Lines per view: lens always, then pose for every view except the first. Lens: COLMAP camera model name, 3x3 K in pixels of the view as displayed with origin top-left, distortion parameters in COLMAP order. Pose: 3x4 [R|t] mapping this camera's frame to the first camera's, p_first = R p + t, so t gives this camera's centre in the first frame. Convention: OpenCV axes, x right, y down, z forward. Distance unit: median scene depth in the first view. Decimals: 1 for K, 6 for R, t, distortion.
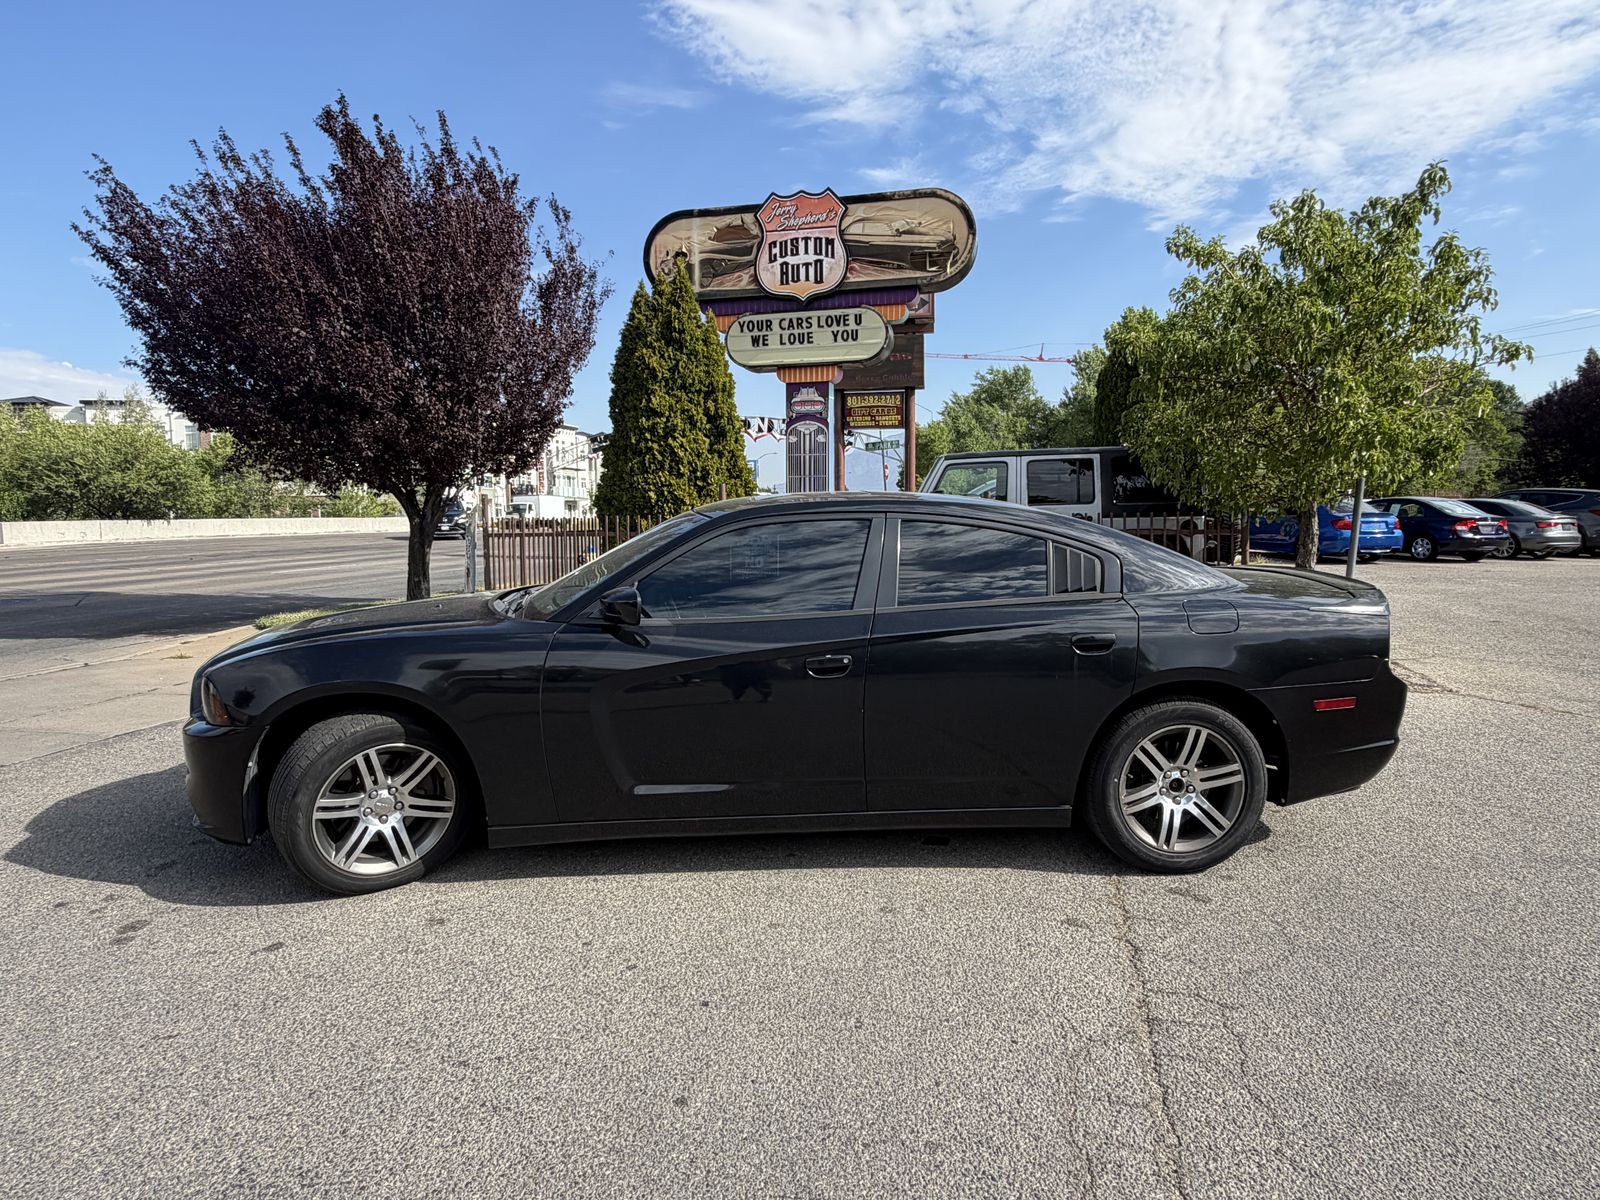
lens RADIAL K [[1004.8, 0, 782.0], [0, 1004.8, 600.9], [0, 0, 1]] dist [-0.014028, 0.002603]
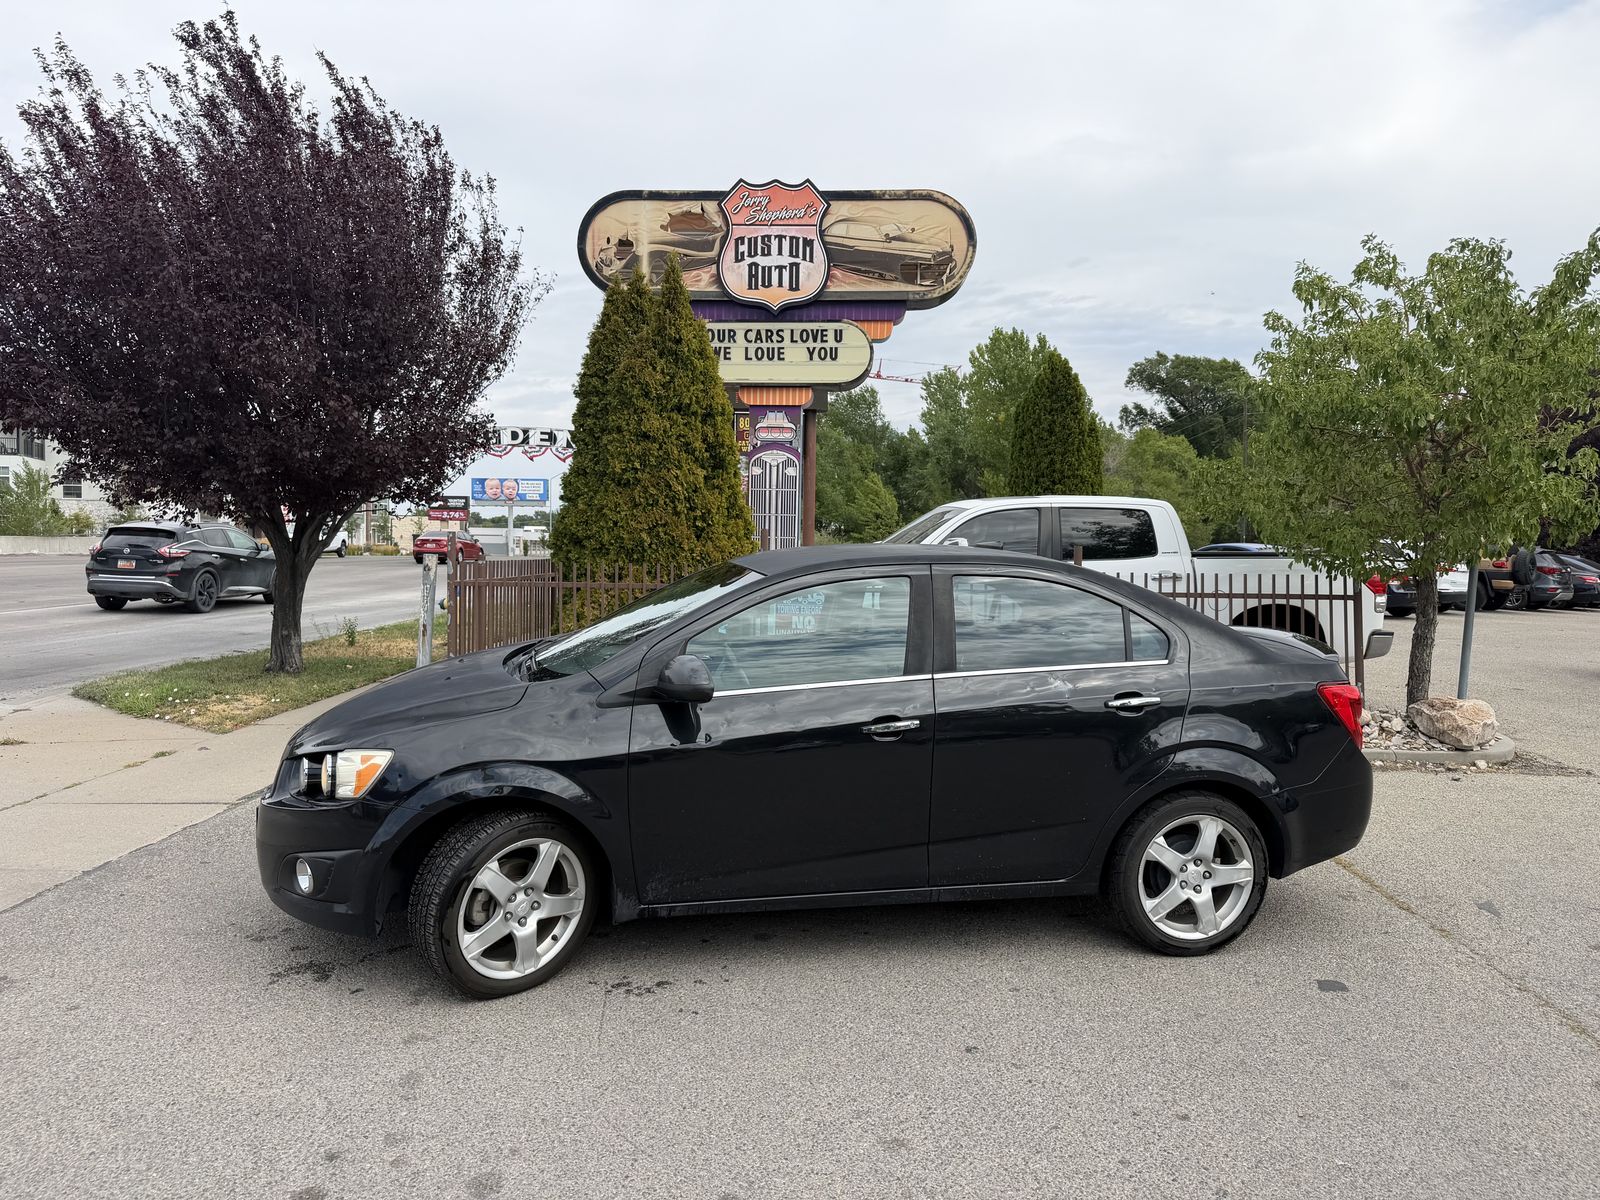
lens RADIAL K [[1146.5, 0, 795.9], [0, 1146.5, 624.9], [0, 0, 1]] dist [0.055314, -0.030475]
pose [[0.980614, 0.011912, 0.195588, -0.150493], [-0.008612, 0.999806, -0.017714, -0.013507], [-0.195761, 0.015686, 0.980526, 0.039207]]
